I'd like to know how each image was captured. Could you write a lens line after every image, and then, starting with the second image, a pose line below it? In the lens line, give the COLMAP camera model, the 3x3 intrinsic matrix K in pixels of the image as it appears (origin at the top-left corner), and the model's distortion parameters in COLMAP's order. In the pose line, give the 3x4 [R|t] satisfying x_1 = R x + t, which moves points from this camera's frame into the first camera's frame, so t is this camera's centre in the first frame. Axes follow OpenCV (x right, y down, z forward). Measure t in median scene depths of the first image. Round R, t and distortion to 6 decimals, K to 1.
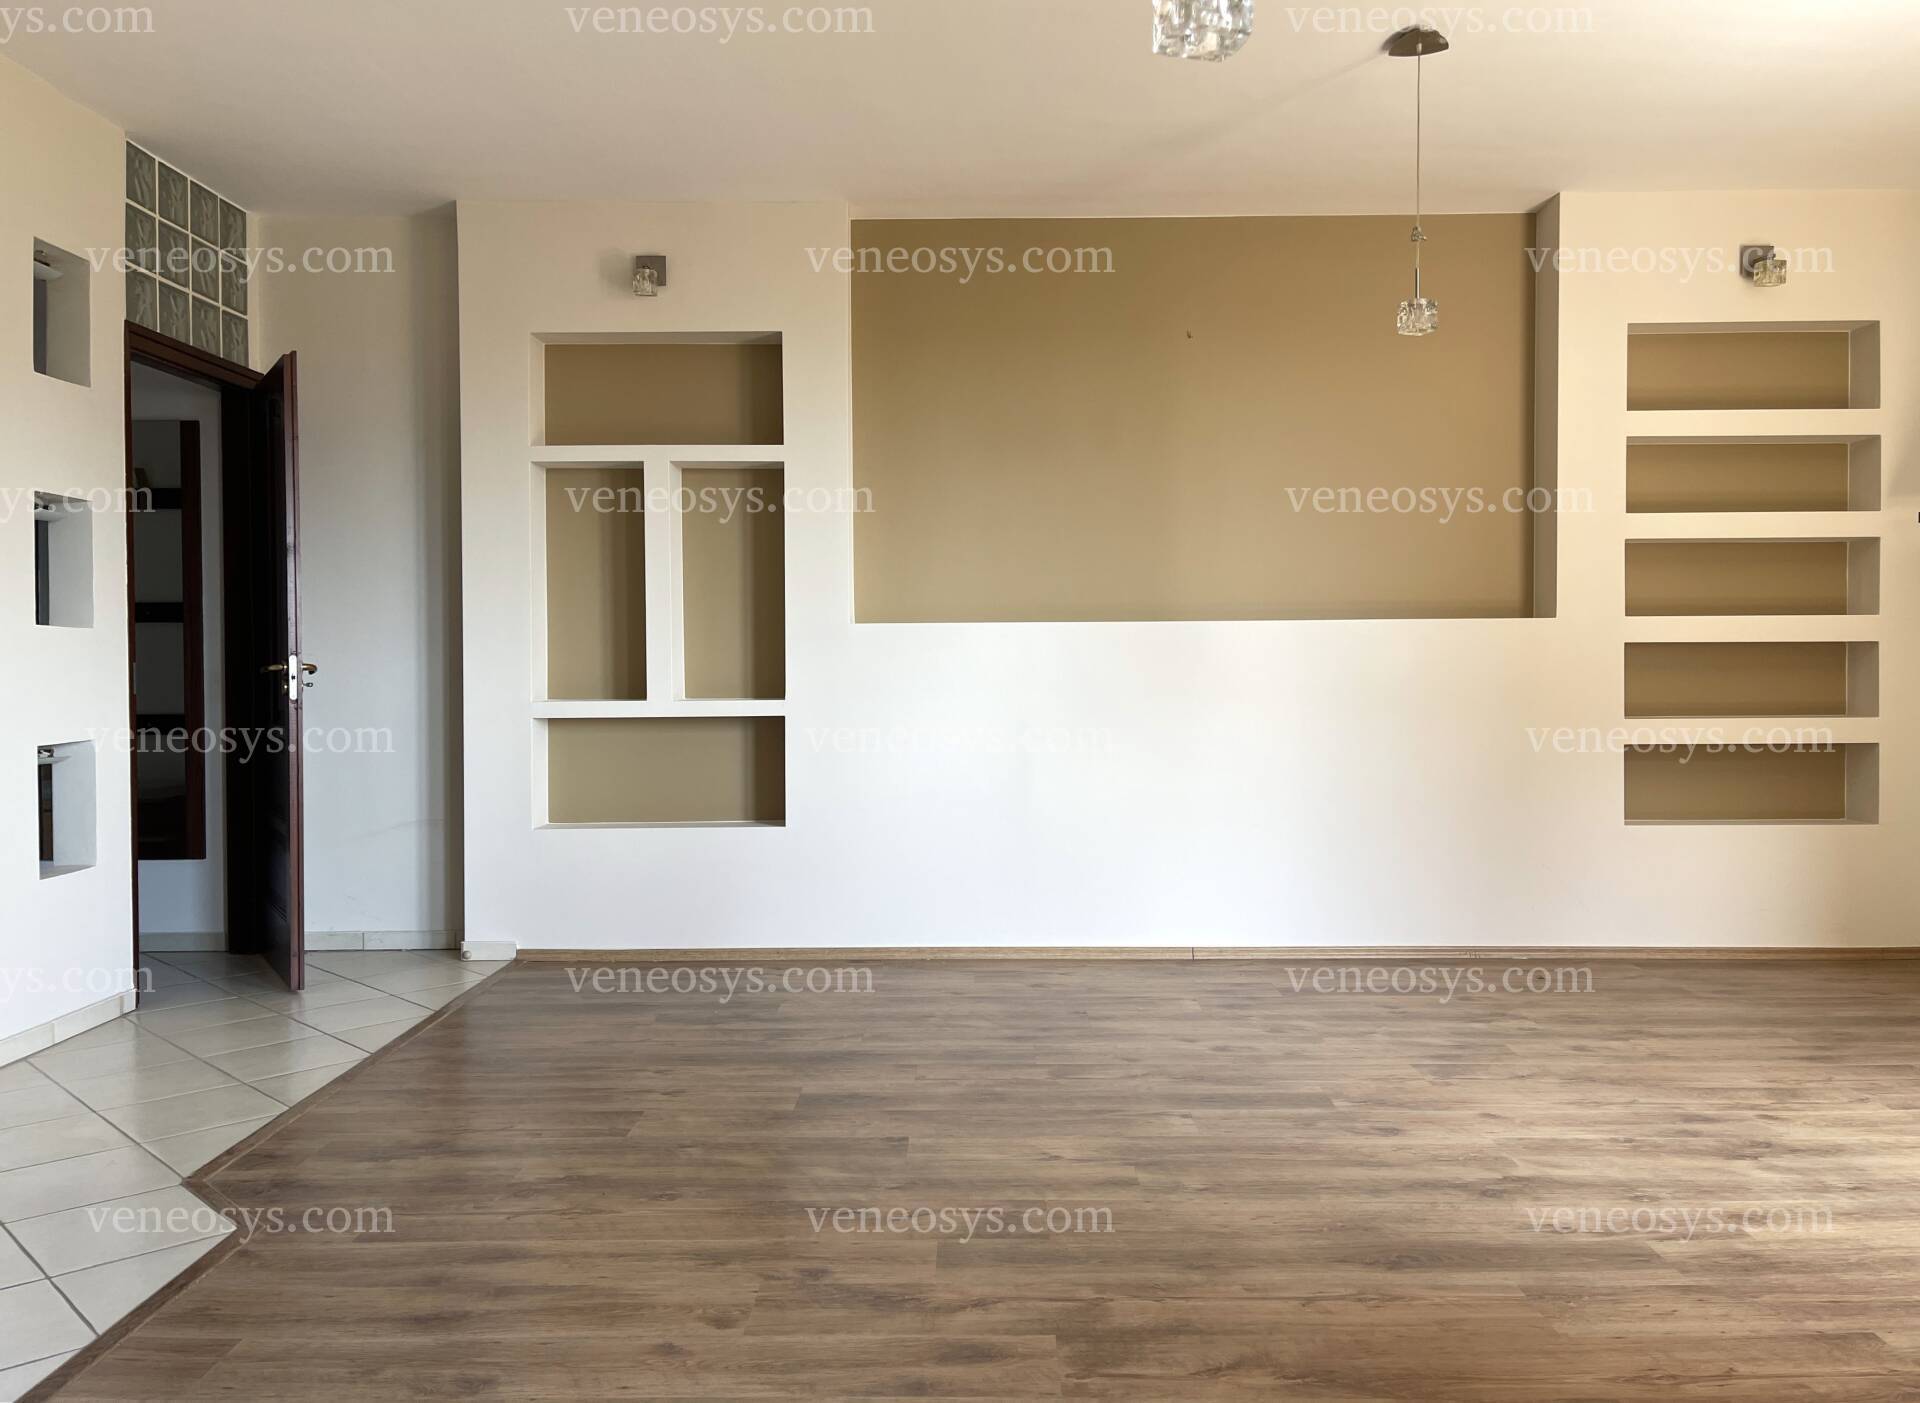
lens RADIAL K [[1471.0, 0, 951.4], [0, 1471.0, 695.0], [0, 0, 1]] dist [0.087152, -0.118153]
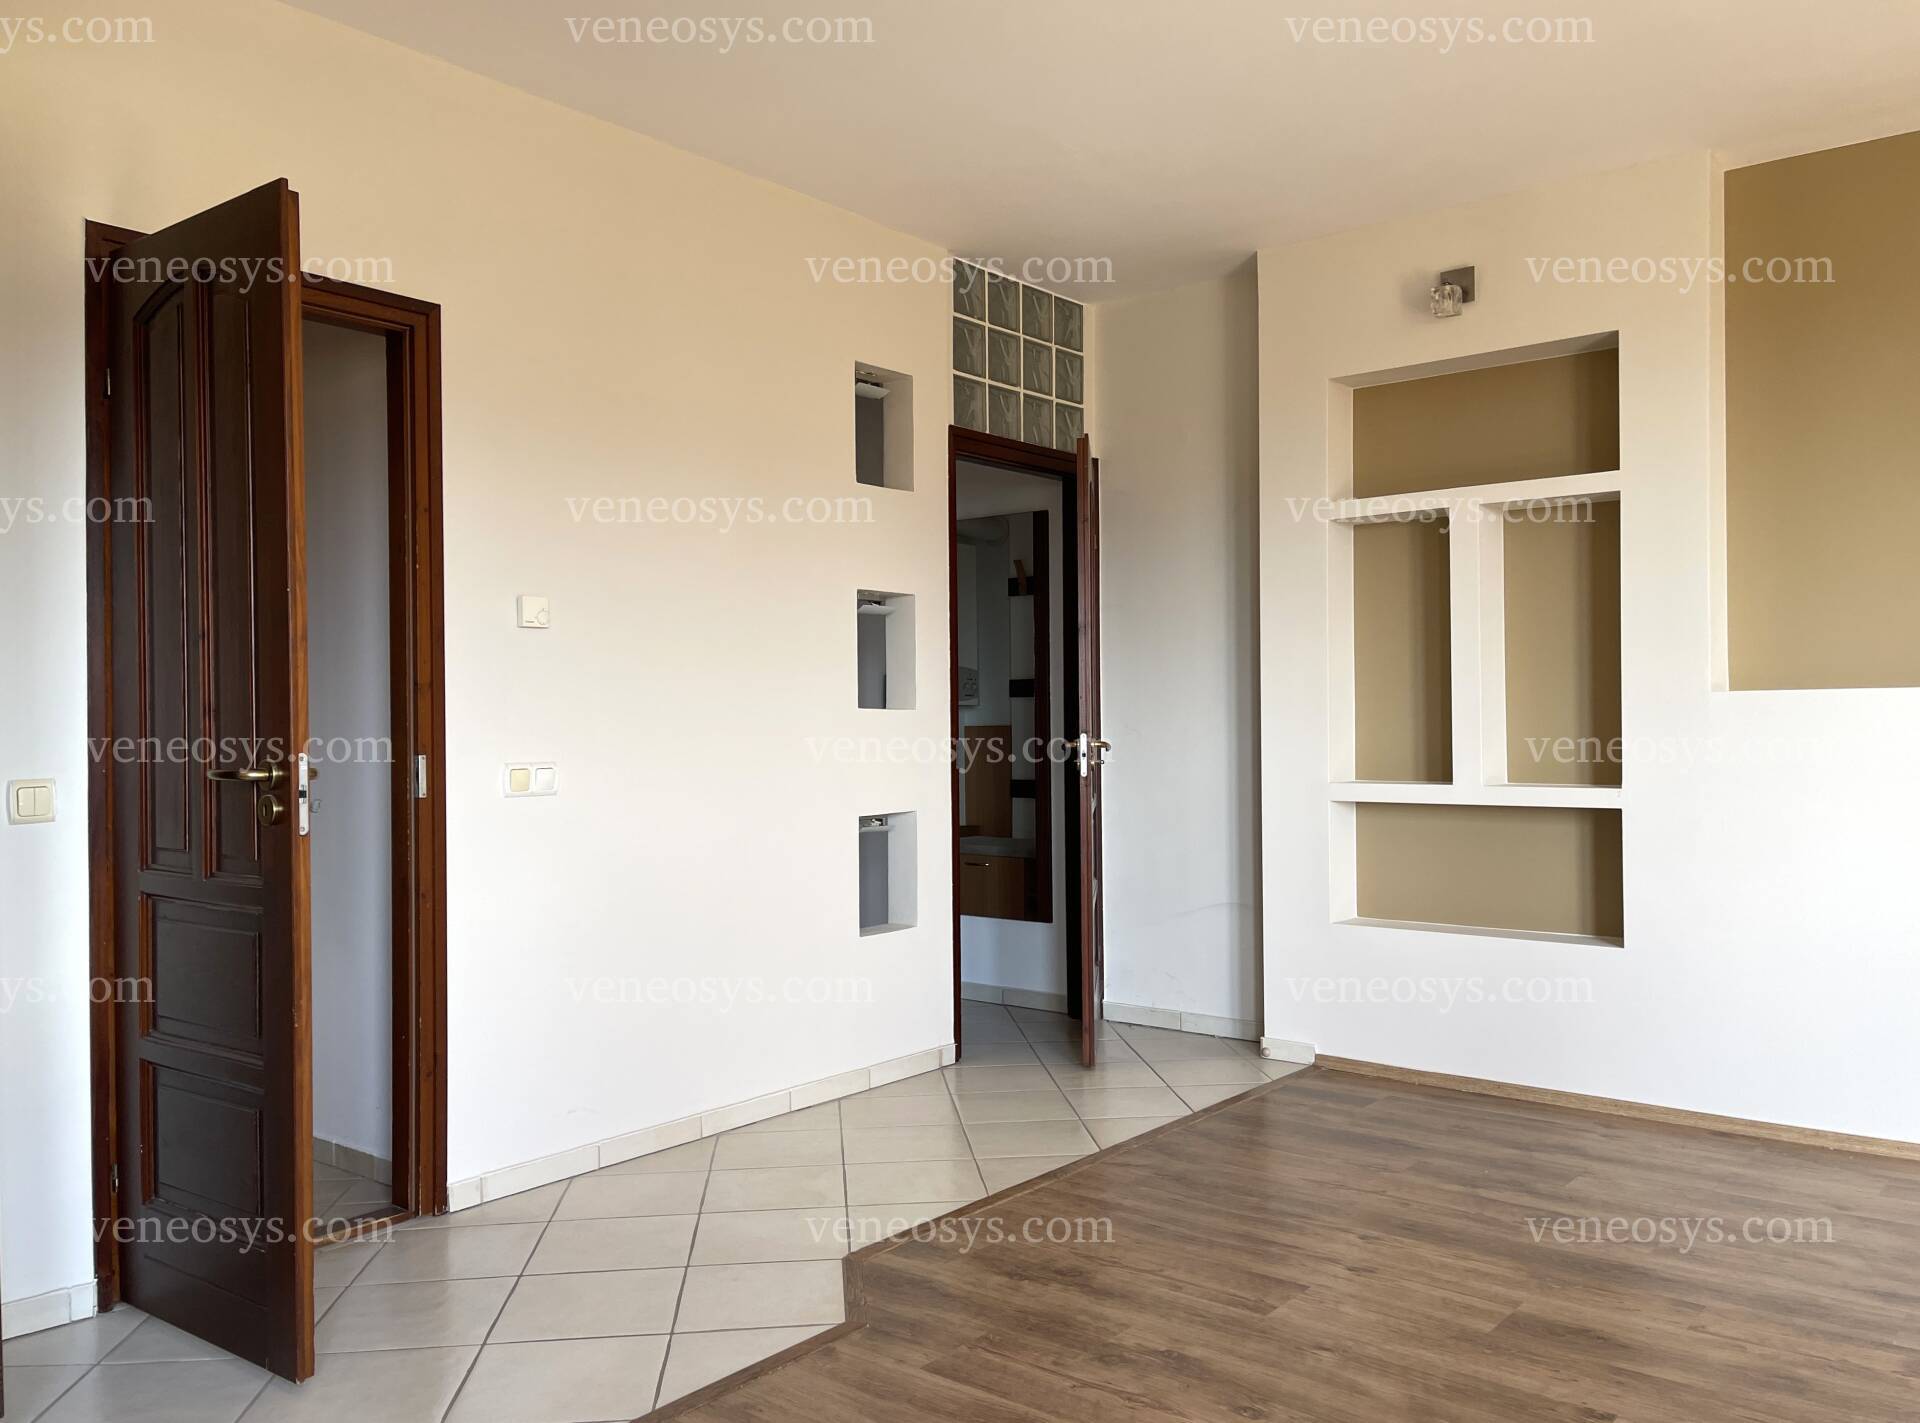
lens RADIAL K [[1496.7, 0, 963.3], [0, 1496.7, 722.3], [0, 0, 1]] dist [0.070961, -0.096311]
pose [[0.782744, -0.001399, -0.622342, 0.124682], [-0.011057, 0.999808, -0.016155, -0.016545], [0.622245, 0.019527, 0.782579, 0.147221]]
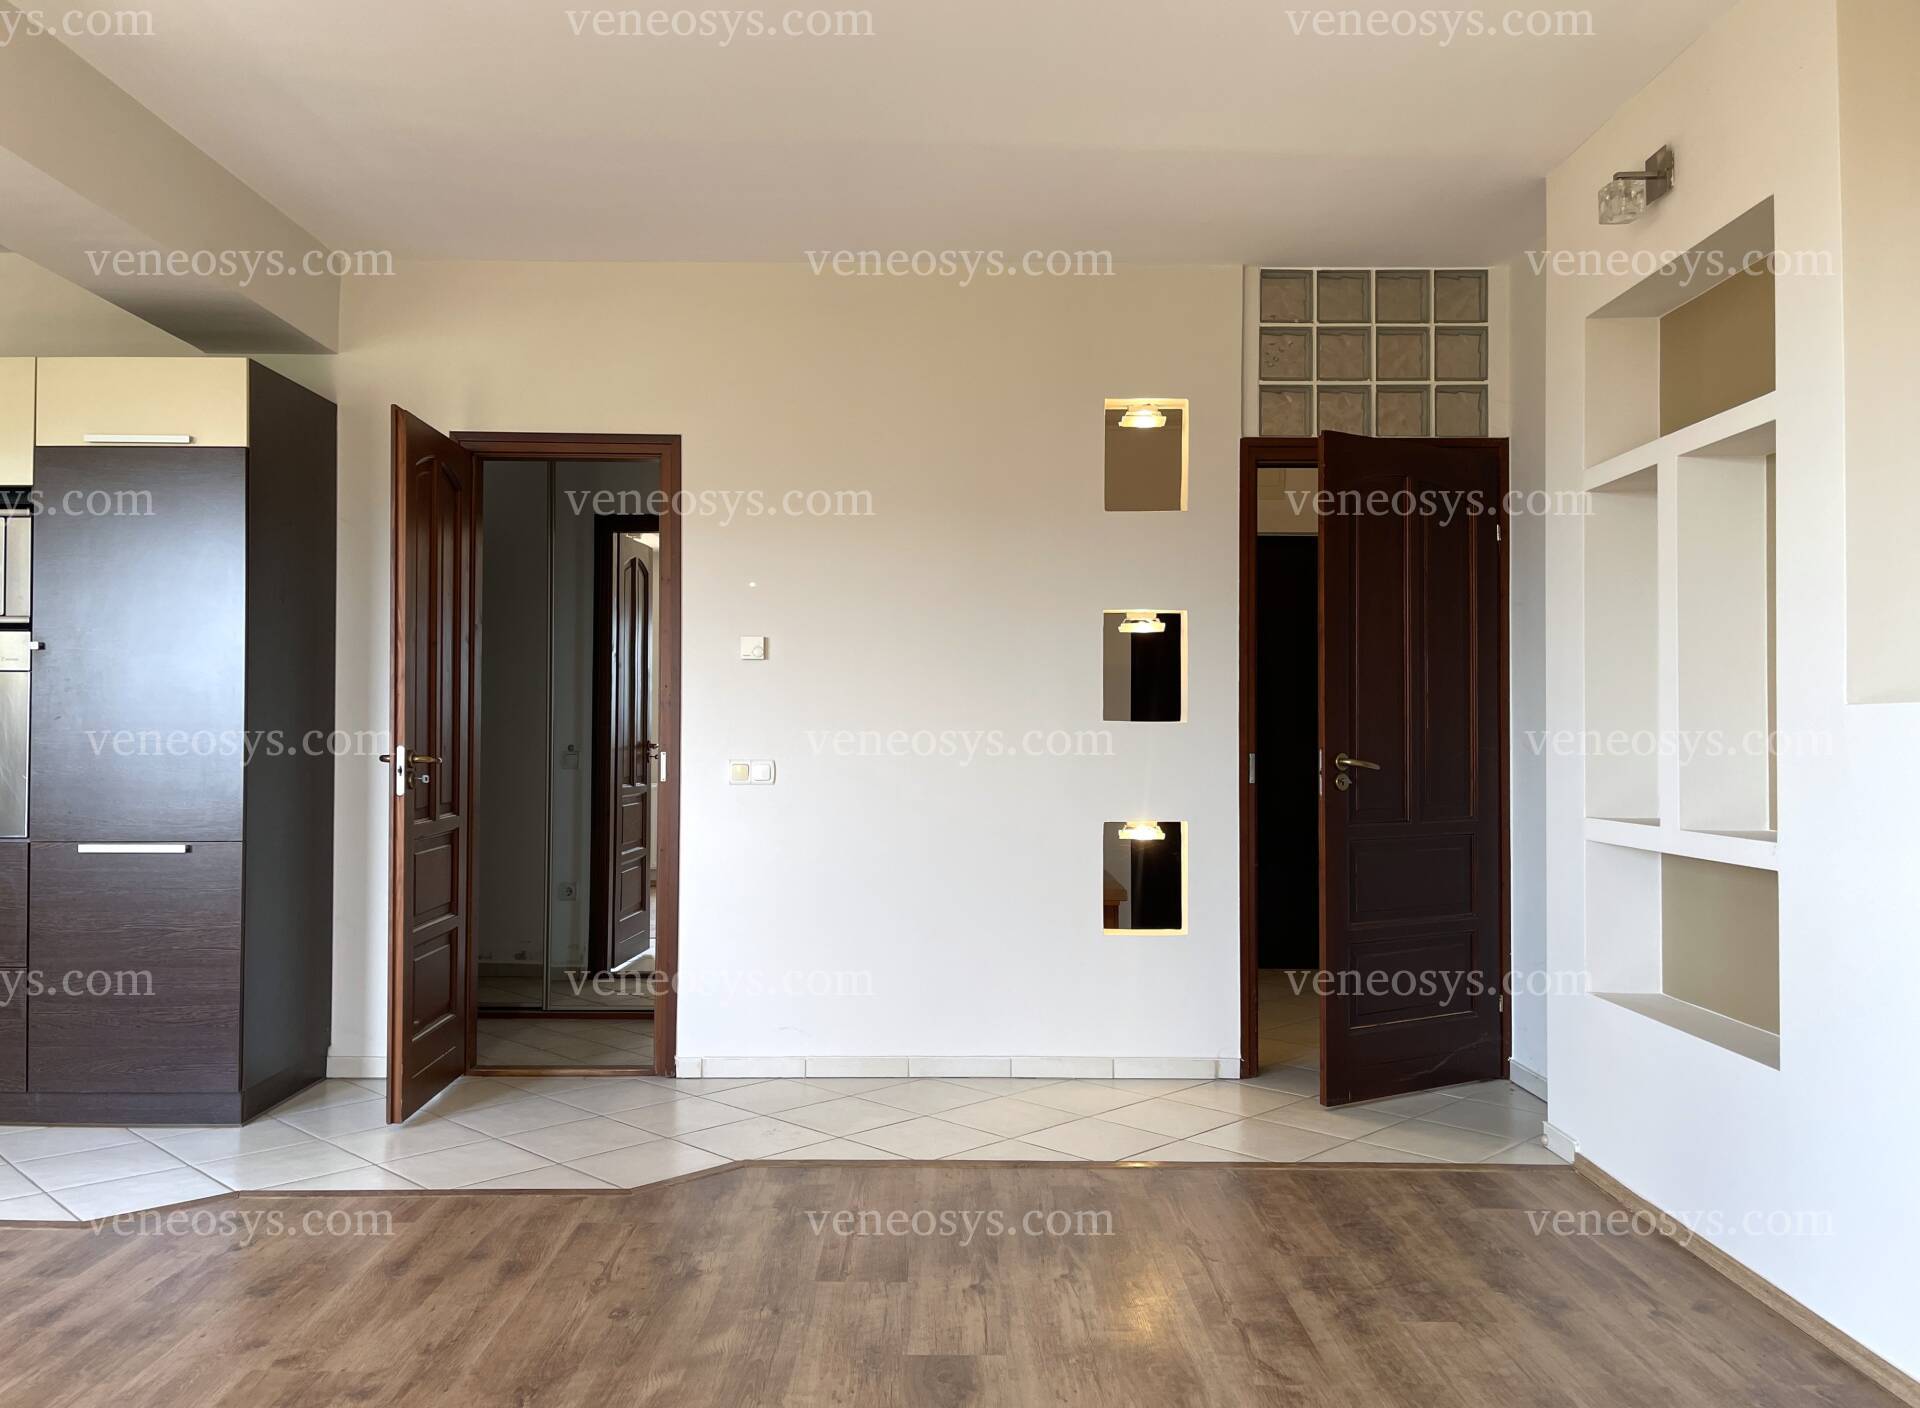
lens RADIAL K [[1471.0, 0, 951.4], [0, 1471.0, 697.5], [0, 0, 1]] dist [0.087152, -0.118153]
pose [[0.018826, -0.018889, -0.999644, 0.485440], [-0.032751, 0.999273, -0.019499, -0.032521], [0.999286, 0.033106, 0.018194, 0.724969]]
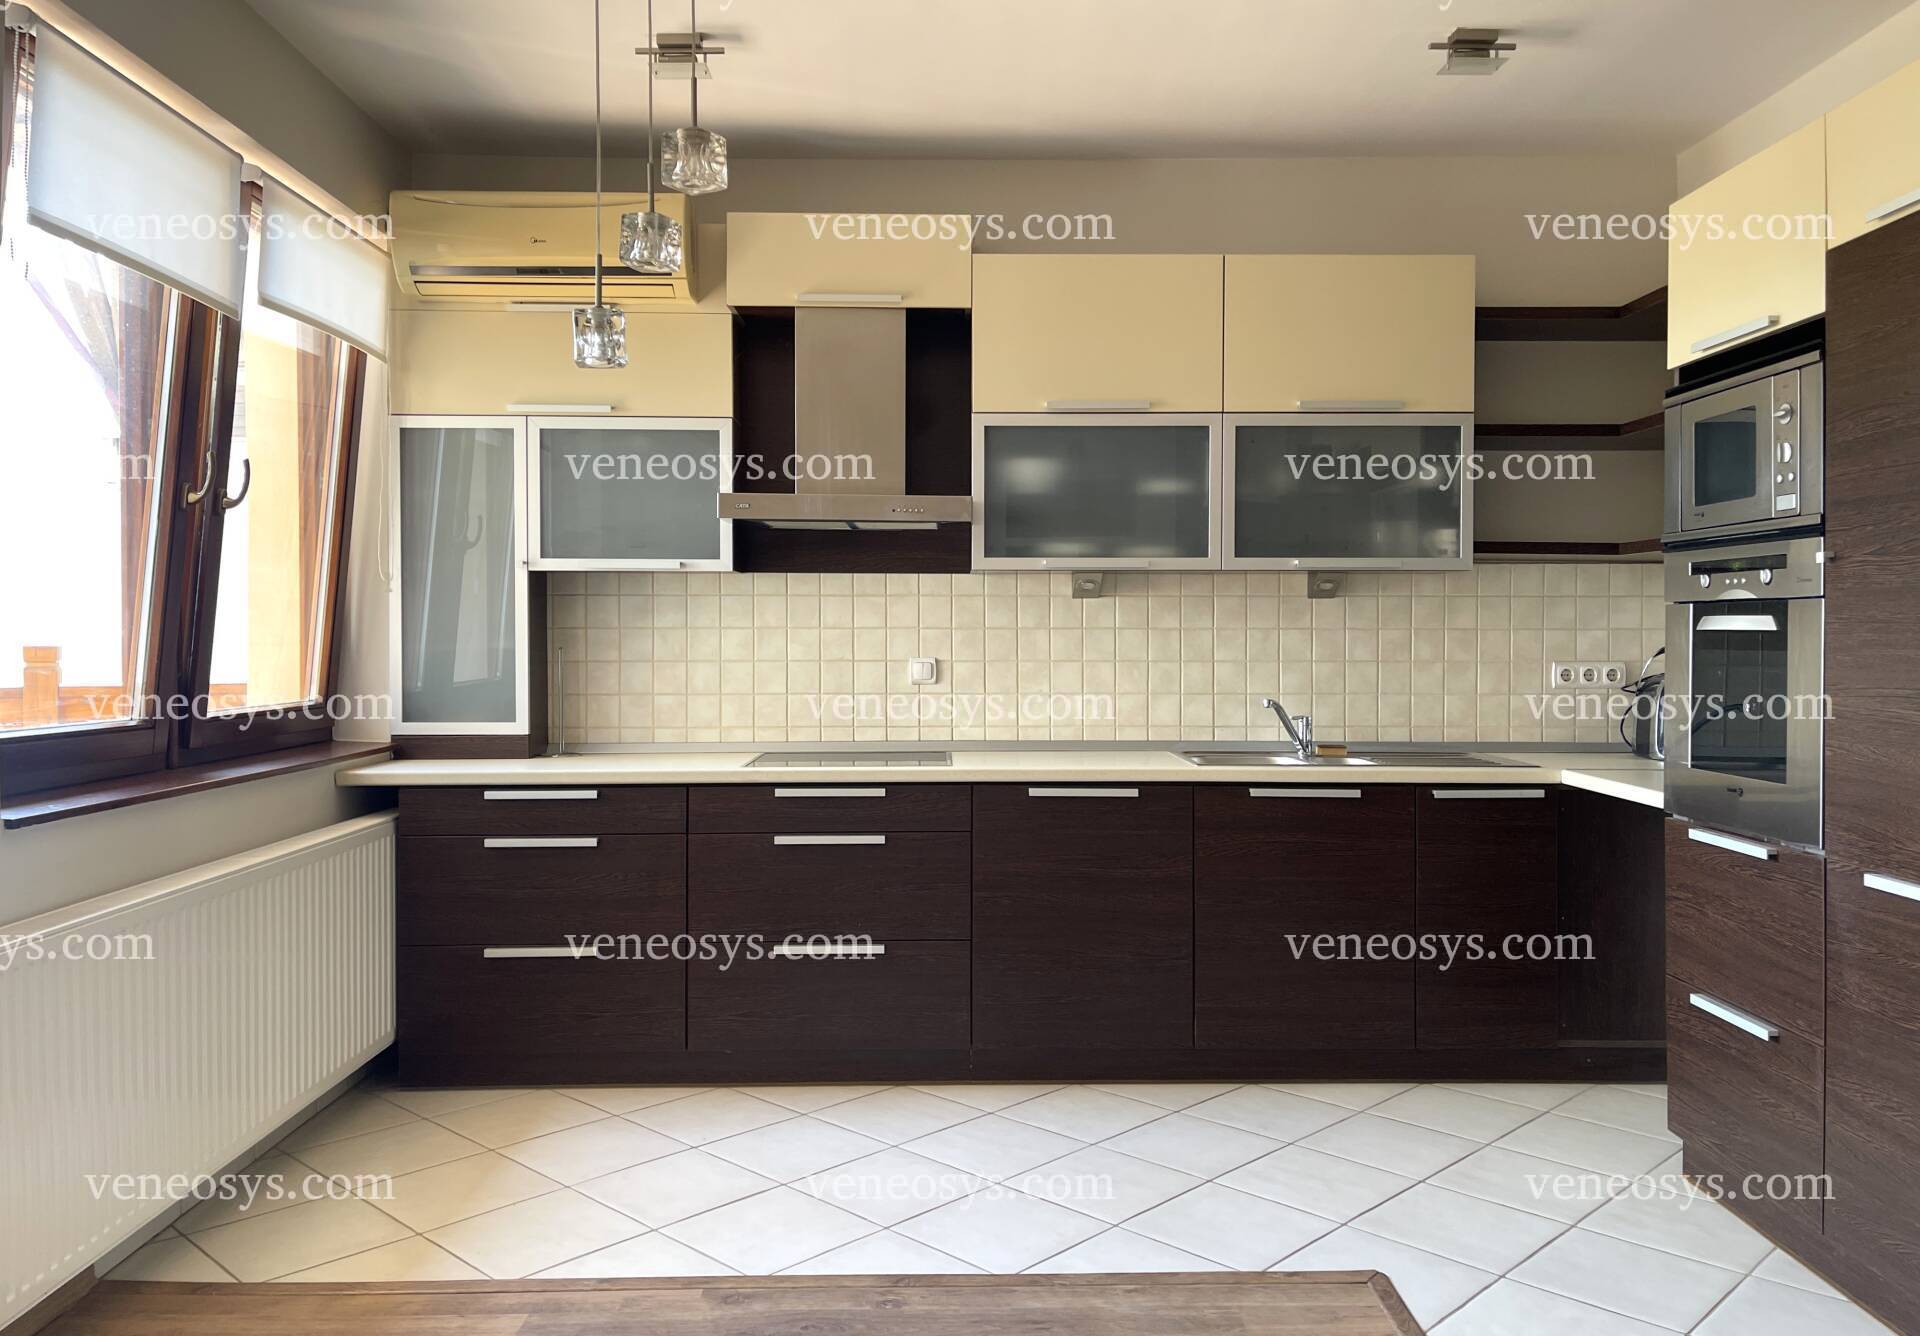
lens RADIAL K [[1466.2, 0, 982.3], [0, 1466.2, 645.6], [0, 0, 1]] dist [0.081733, -0.090496]
pose [[-0.999164, 0.003979, -0.040680, -0.051279], [0.002430, 0.999273, 0.038060, -0.051241], [0.040802, 0.037929, -0.998447, 0.760488]]
